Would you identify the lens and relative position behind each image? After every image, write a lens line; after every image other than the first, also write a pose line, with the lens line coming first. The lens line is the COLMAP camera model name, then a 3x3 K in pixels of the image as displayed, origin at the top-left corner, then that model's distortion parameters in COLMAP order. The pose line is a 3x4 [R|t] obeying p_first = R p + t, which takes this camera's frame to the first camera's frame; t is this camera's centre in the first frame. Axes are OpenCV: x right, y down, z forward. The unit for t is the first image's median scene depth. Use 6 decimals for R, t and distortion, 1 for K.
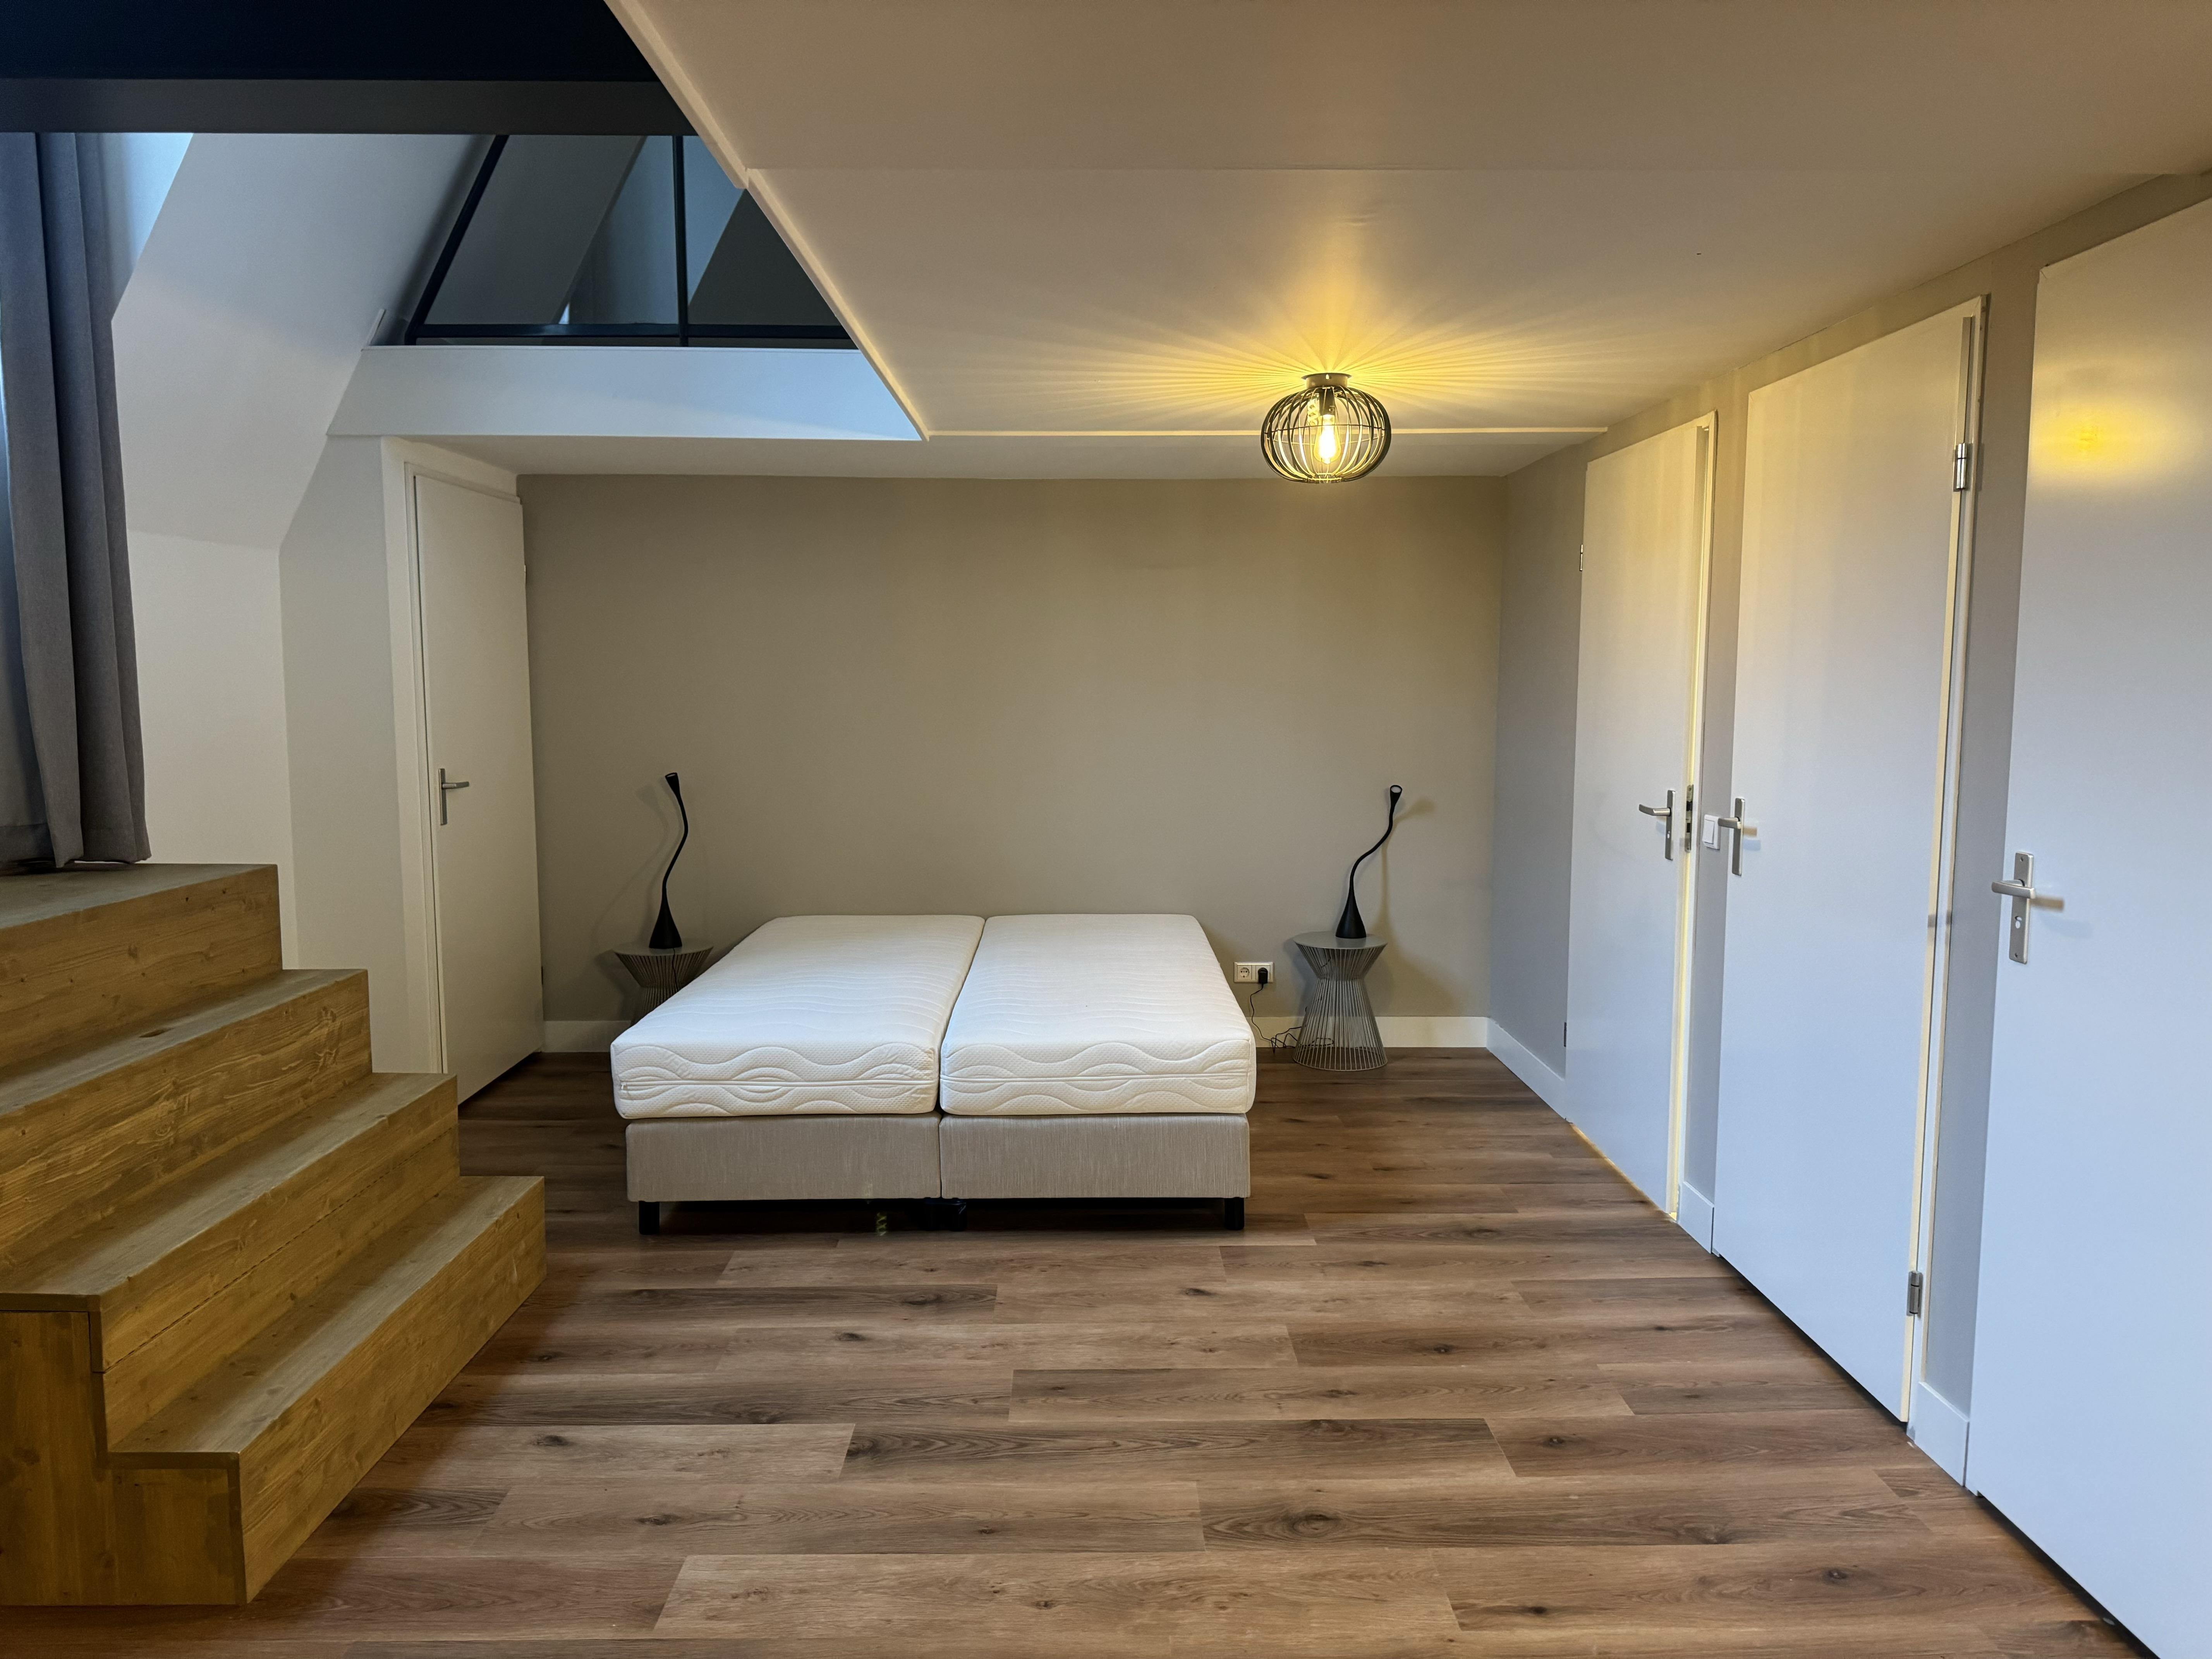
lens RADIAL K [[1544.0, 0, 1106.0], [0, 1544.0, 829.5], [0, 0, 1]] dist [-0.000077, -0.002822]
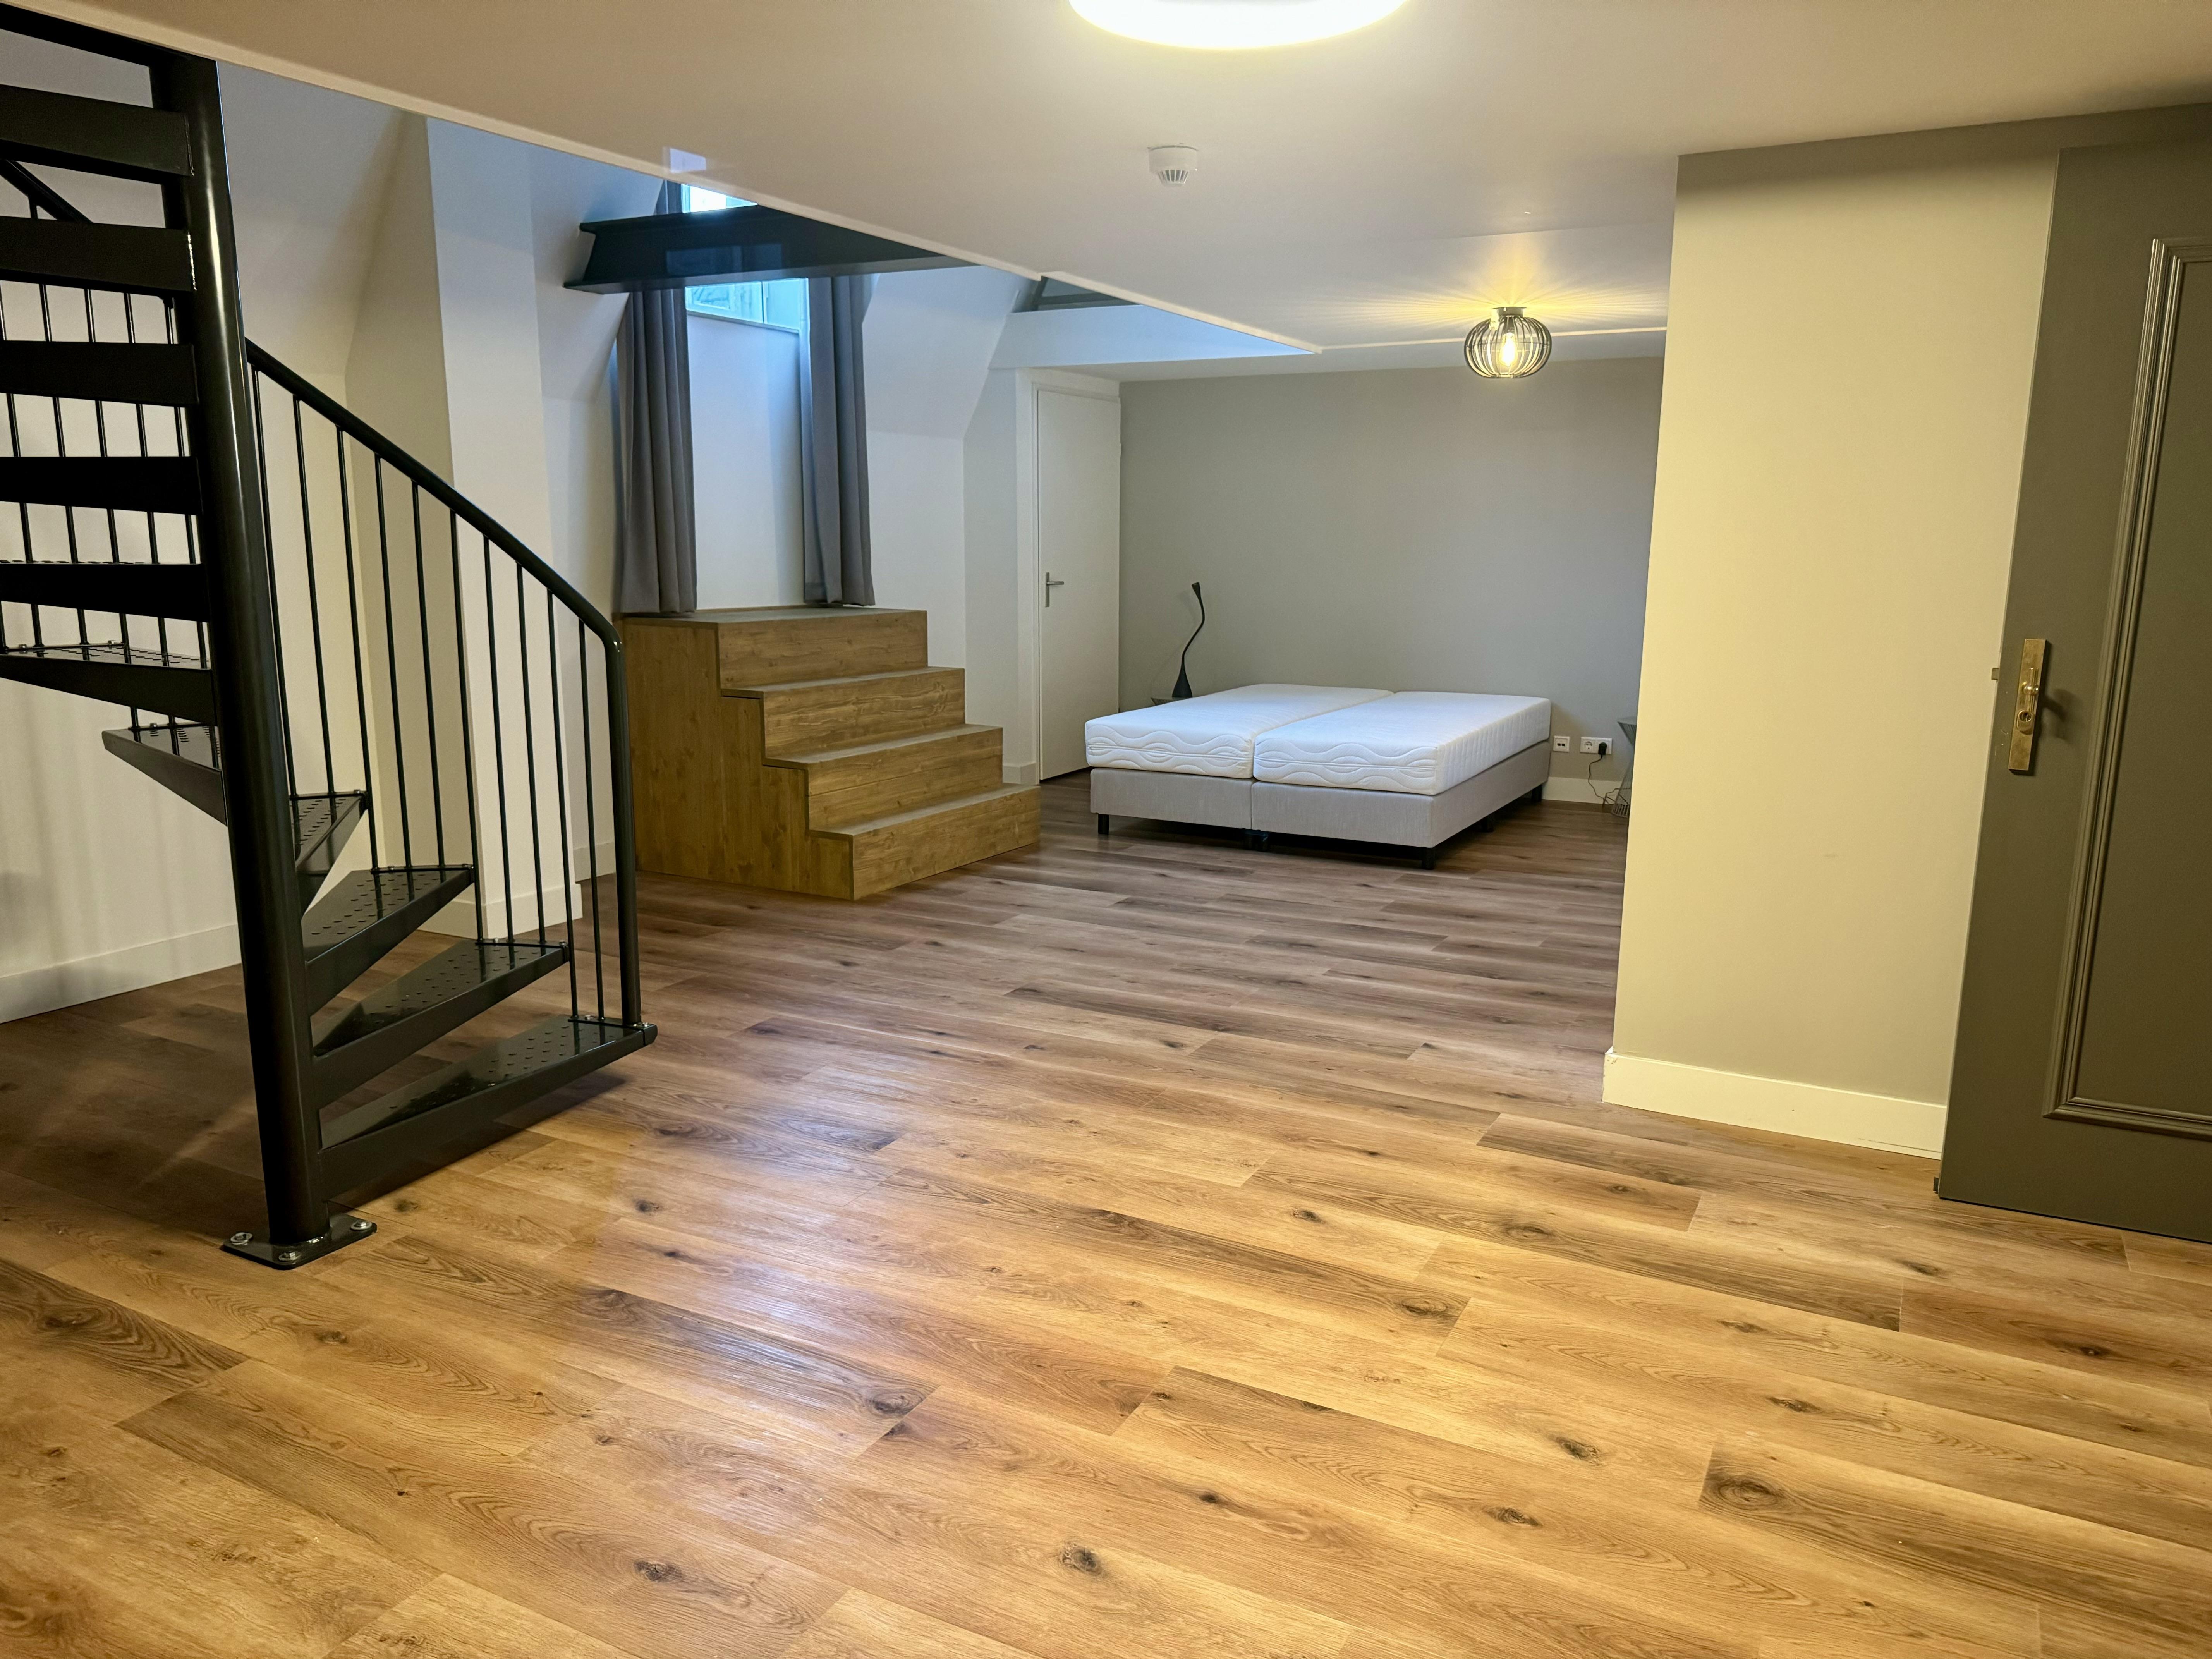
lens RADIAL K [[1537.0, 0, 1119.6], [0, 1537.0, 830.6], [0, 0, 1]] dist [0.105265, -0.165946]
pose [[0.874840, 0.095577, -0.474889, 0.737848], [-0.054491, 0.993537, 0.099577, 0.109626], [0.481337, -0.061237, 0.874394, -0.700961]]
